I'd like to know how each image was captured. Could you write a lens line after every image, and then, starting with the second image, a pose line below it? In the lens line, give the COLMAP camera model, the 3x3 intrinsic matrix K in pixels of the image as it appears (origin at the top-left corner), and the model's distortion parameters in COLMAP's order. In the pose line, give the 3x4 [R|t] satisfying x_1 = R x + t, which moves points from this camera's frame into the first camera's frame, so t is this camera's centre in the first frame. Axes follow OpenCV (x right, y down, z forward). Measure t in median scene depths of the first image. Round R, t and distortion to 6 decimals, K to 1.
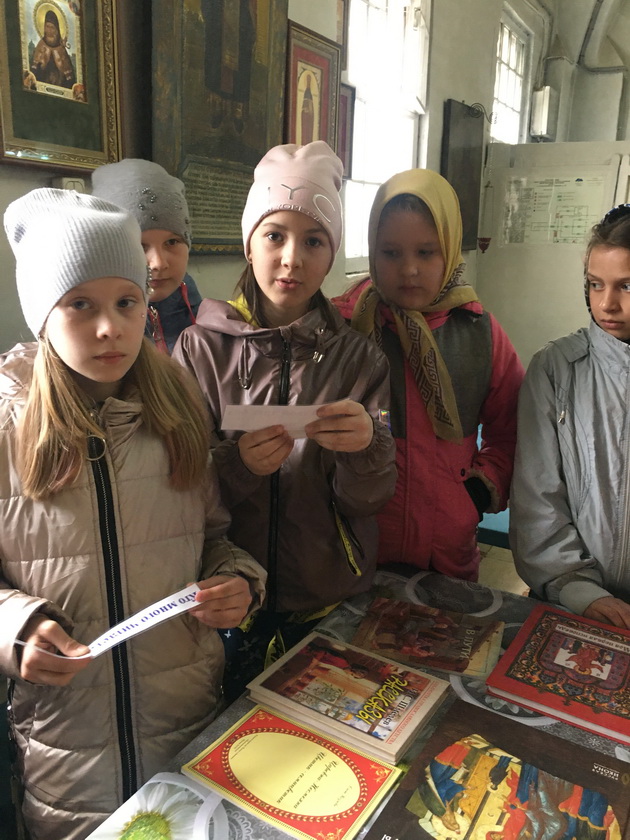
lens RADIAL K [[699.3, 0, 315.0], [0, 699.3, 420.0], [0, 0, 1]] dist [0.009723, -0.012514]
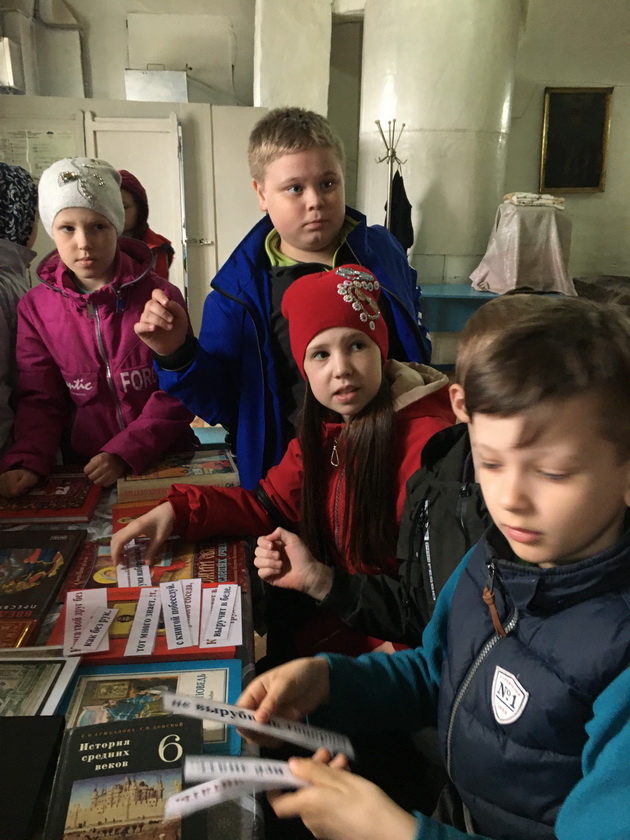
lens RADIAL K [[699.3, 0, 315.0], [0, 699.3, 420.0], [0, 0, 1]] dist [0.009723, -0.012514]
pose [[0.803289, -0.192621, 0.563581, 0.011154], [0.156664, 0.981272, 0.112081, 0.035054], [-0.574616, -0.001741, 0.818421, -0.120425]]
